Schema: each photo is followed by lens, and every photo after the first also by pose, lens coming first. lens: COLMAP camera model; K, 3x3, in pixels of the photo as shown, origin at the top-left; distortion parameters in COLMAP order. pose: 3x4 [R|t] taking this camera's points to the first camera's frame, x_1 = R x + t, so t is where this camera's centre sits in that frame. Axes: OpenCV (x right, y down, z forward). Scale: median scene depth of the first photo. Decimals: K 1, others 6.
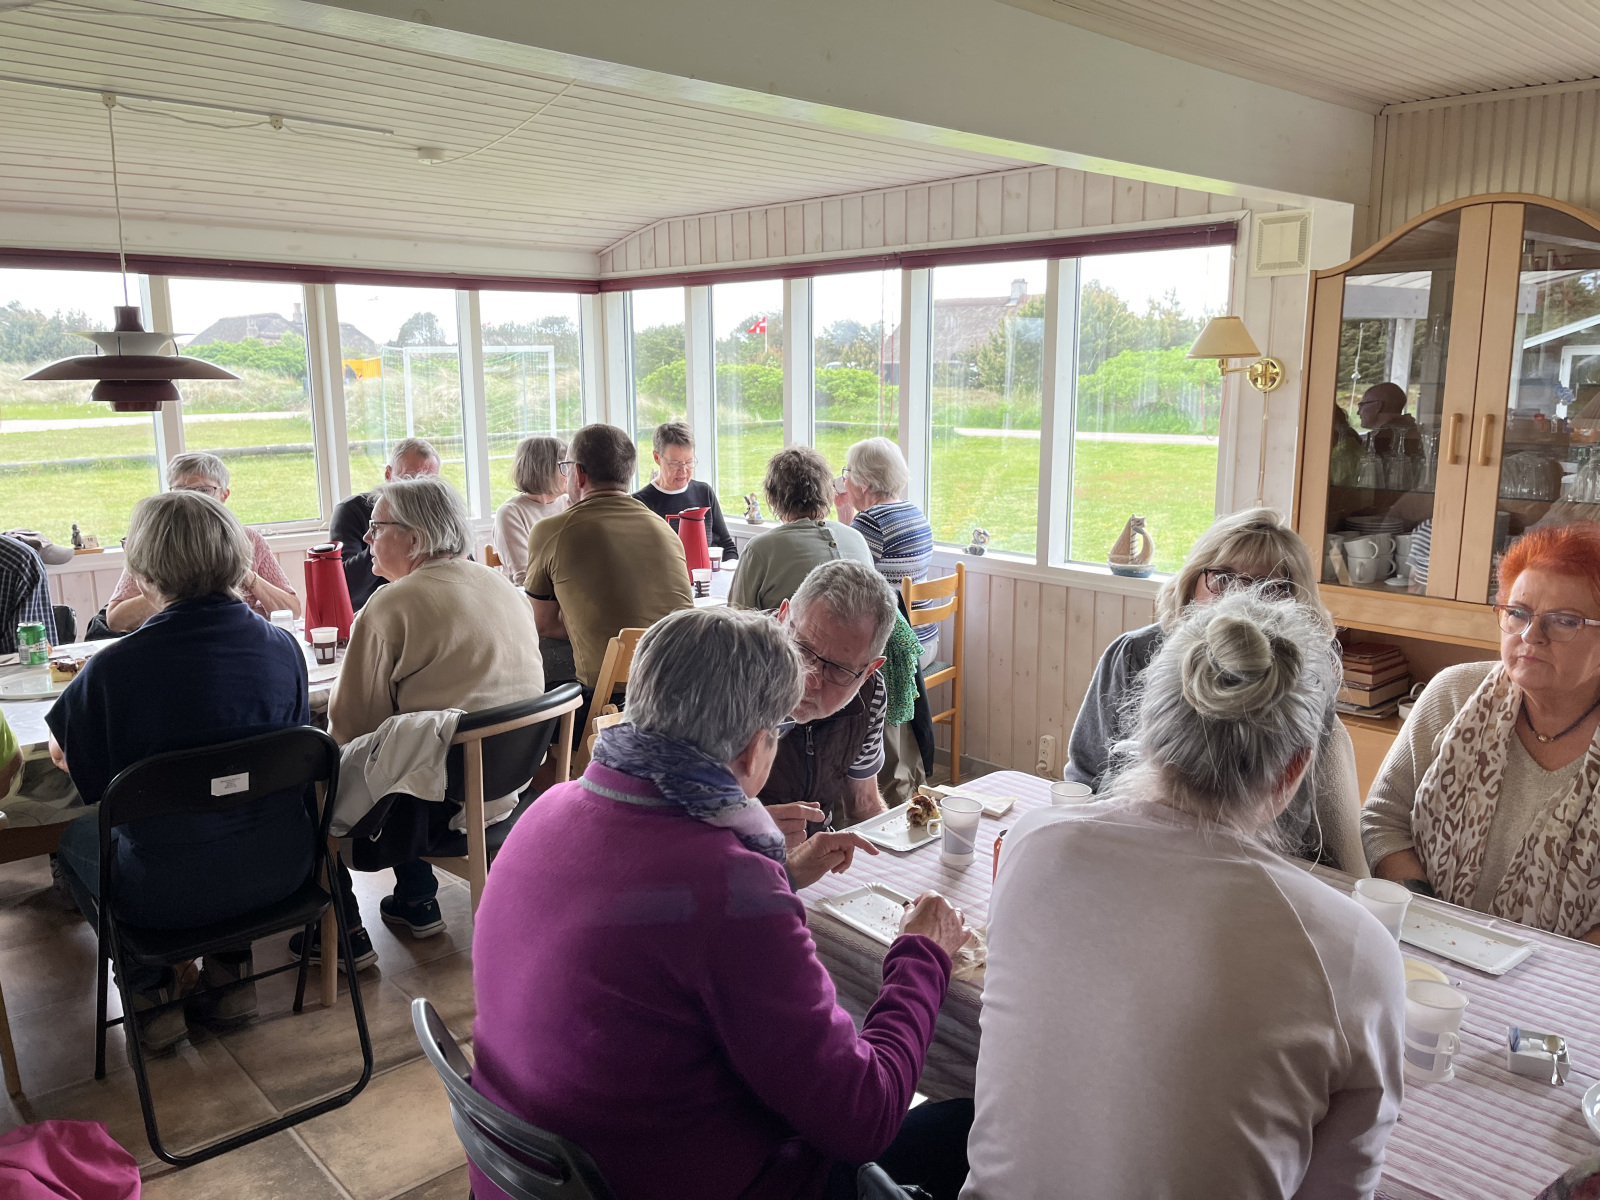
lens RADIAL K [[1232.2, 0, 800.5], [0, 1232.2, 596.0], [0, 0, 1]] dist [0.060099, -0.086353]
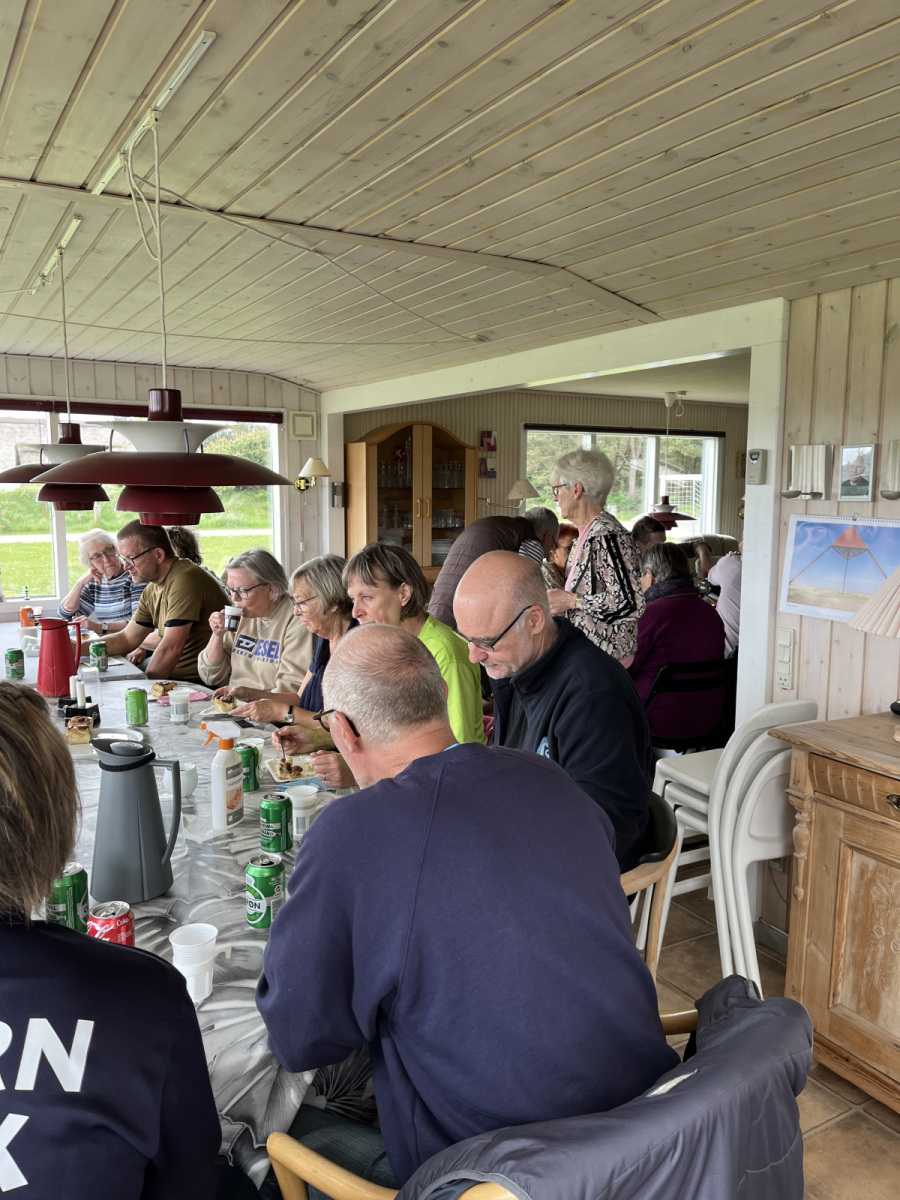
lens RADIAL K [[924.1, 0, 446.2], [0, 924.1, 609.8], [0, 0, 1]] dist [0.060099, -0.086353]
pose [[0.211355, -0.128064, 0.968983, -1.188851], [0.175795, 0.980193, 0.091201, -0.066530], [-0.961470, 0.151067, 0.229682, 0.418546]]
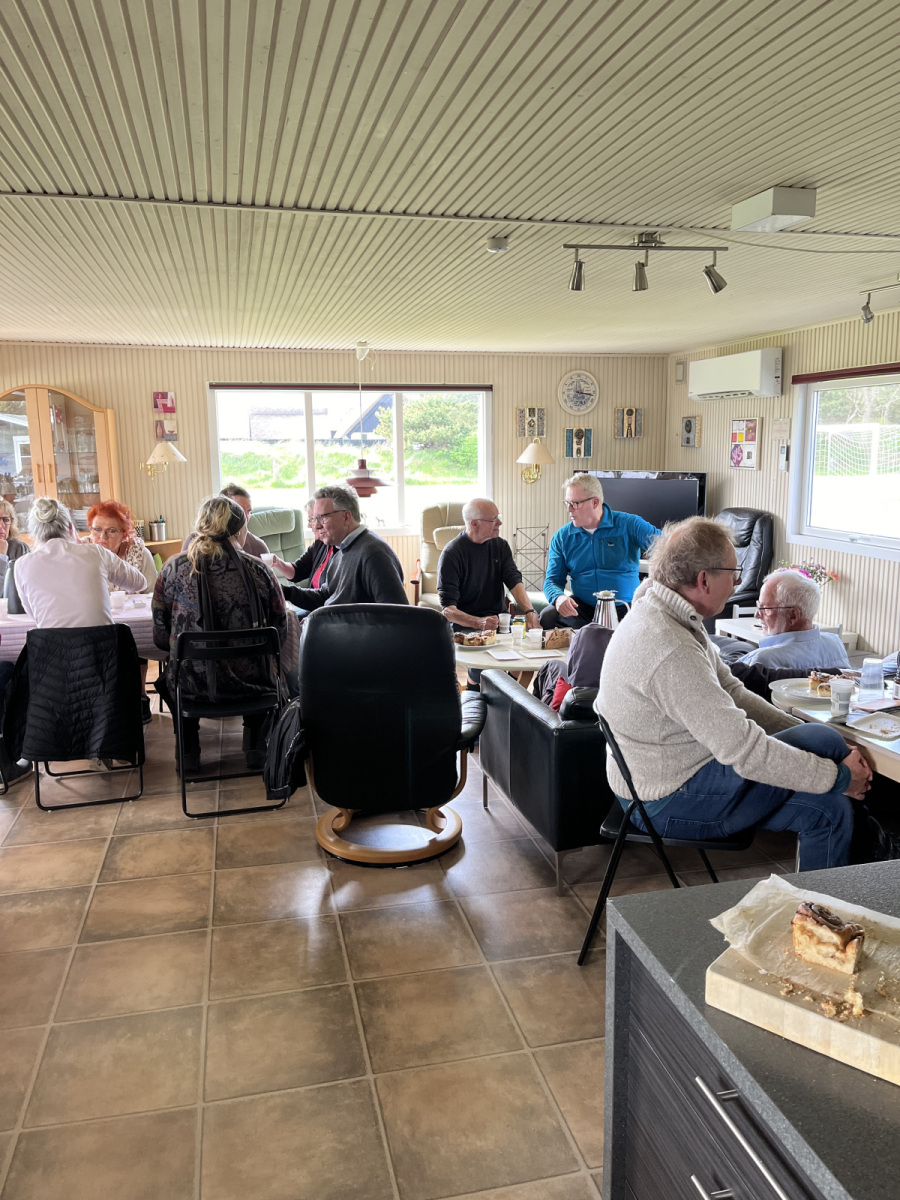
lens RADIAL K [[924.1, 0, 427.4], [0, 924.1, 602.2], [0, 0, 1]] dist [0.060099, -0.086353]
pose [[0.520955, -0.149450, 0.840399, -0.634028], [0.165622, 0.983540, 0.072238, 0.116121], [-0.837362, 0.101556, 0.537133, -0.619638]]
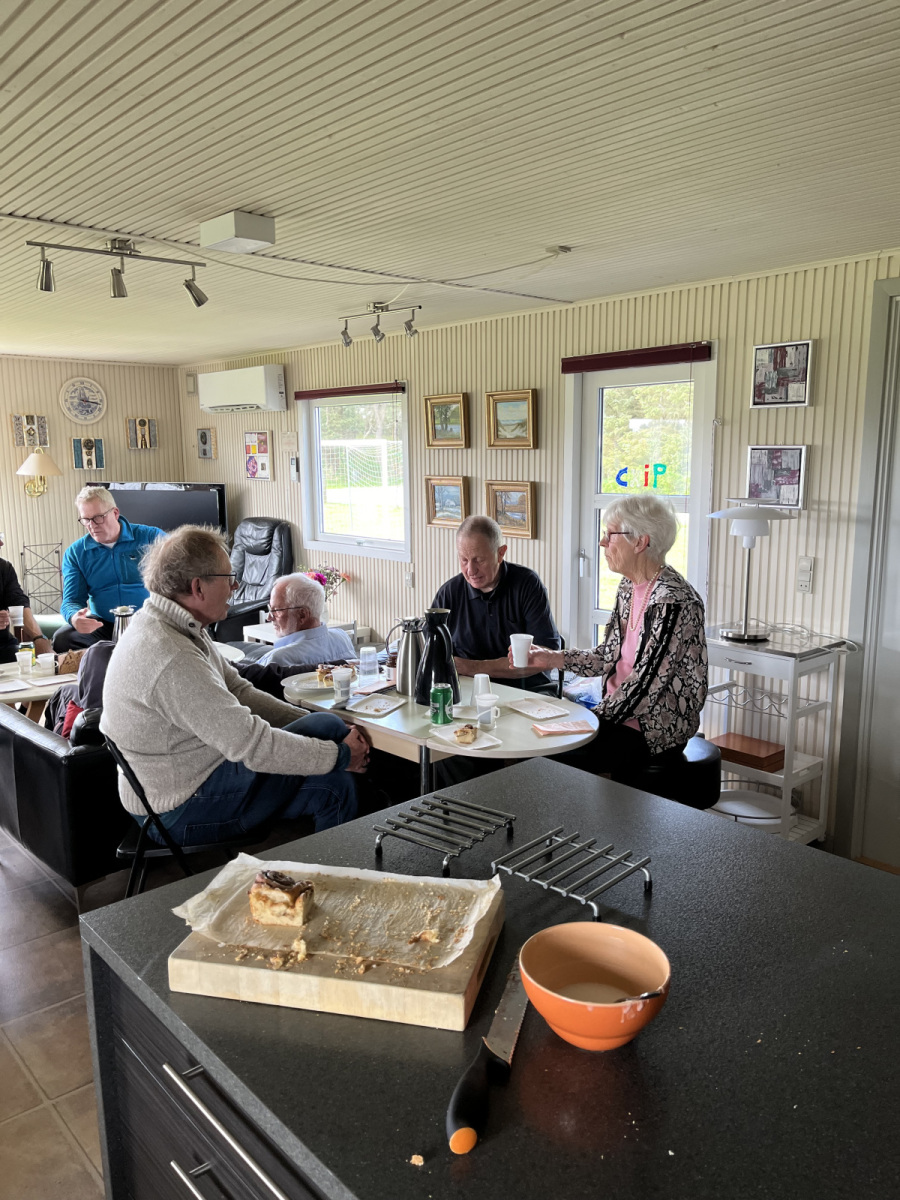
lens RADIAL K [[924.1, 0, 471.1], [0, 924.1, 600.0], [0, 0, 1]] dist [0.060099, -0.086353]
pose [[0.017333, -0.158776, 0.987162, -0.636726], [0.190358, 0.969776, 0.152637, 0.124015], [-0.981562, 0.185269, 0.047034, -0.649885]]
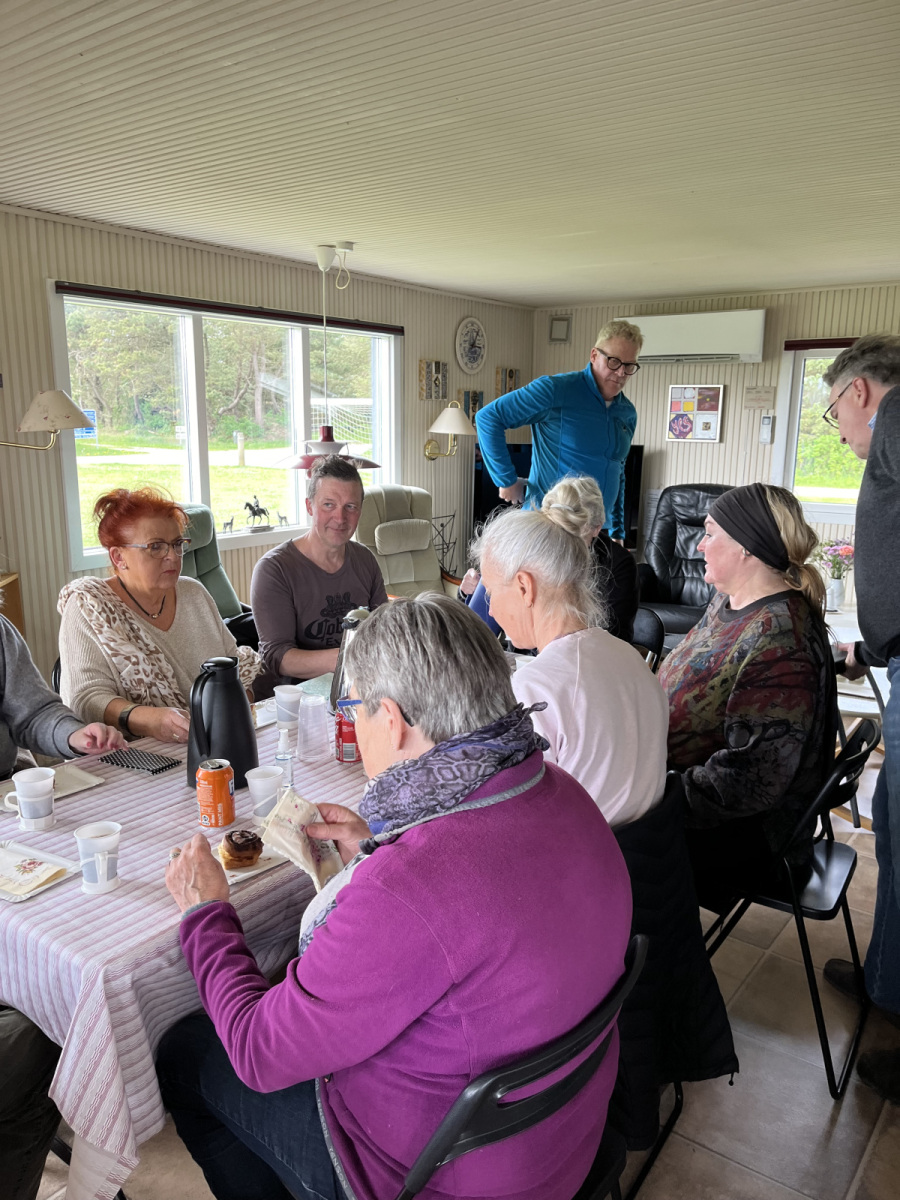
lens RADIAL K [[924.1, 0, 440.1], [0, 924.1, 617.1], [0, 0, 1]] dist [0.060099, -0.086353]
pose [[-0.172482, -0.211552, 0.962027, -0.361581], [0.171251, 0.955350, 0.240788, -0.069750], [-0.970012, 0.206280, -0.128553, 0.449959]]
